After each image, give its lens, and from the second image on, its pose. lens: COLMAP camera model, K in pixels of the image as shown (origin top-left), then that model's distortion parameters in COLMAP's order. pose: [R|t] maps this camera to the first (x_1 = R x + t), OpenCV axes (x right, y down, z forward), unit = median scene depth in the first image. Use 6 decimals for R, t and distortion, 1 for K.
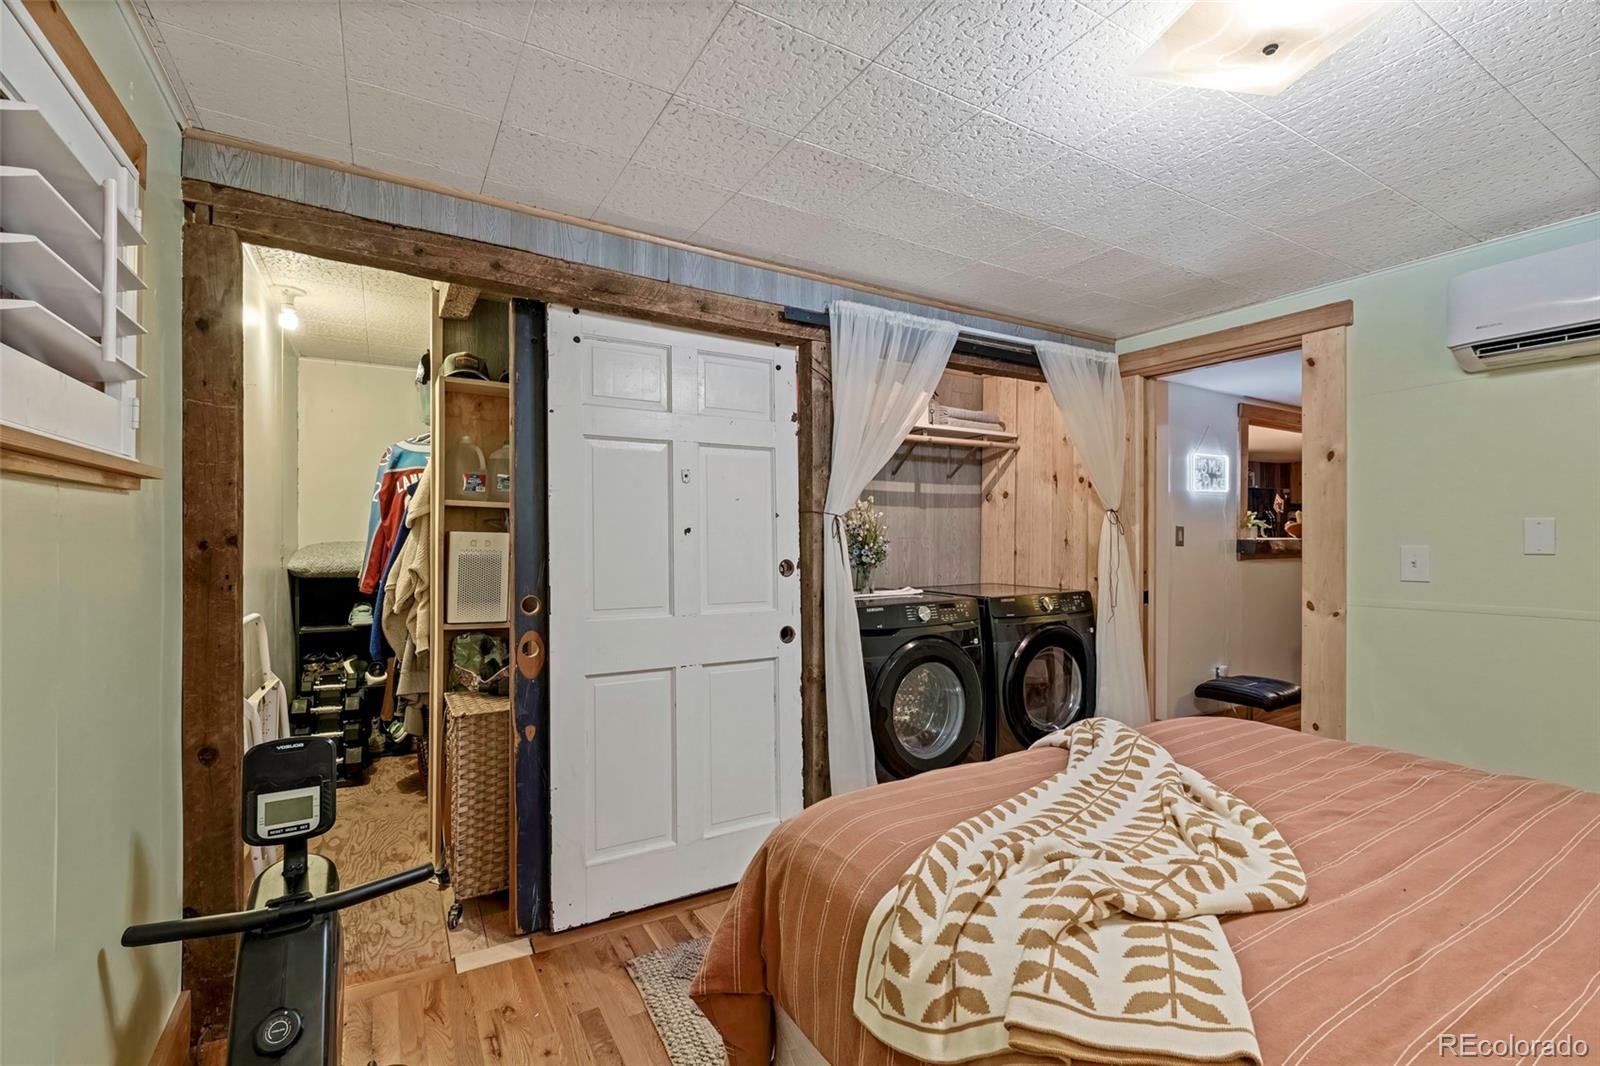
lens RADIAL K [[708.3, 0, 796.3], [0, 708.3, 548.5], [0, 0, 1]] dist [0.000189, -0.000811]
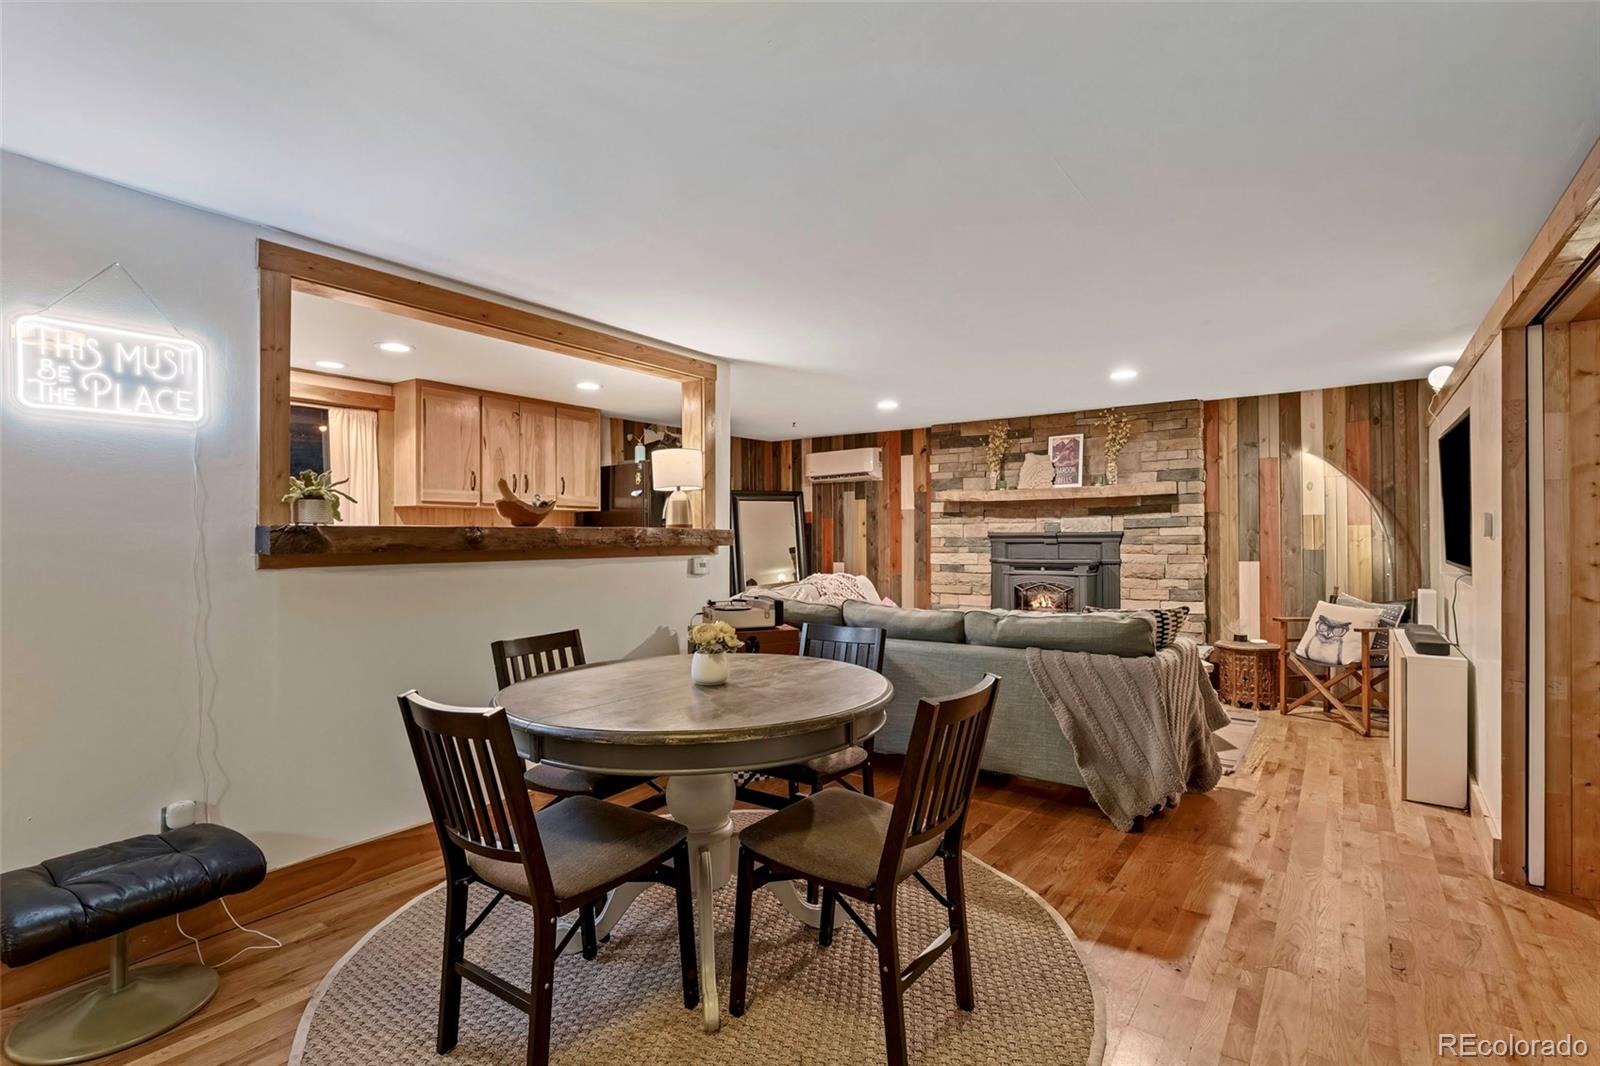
lens RADIAL K [[748.2, 0, 797.7], [0, 748.2, 537.6], [0, 0, 1]] dist [-0.000995, -0.000563]
pose [[0.925014, -0.005690, 0.379891, 1.114163], [0.013585, 0.999744, -0.018105, 0.014864], [-0.379690, 0.021908, 0.924854, 0.573472]]
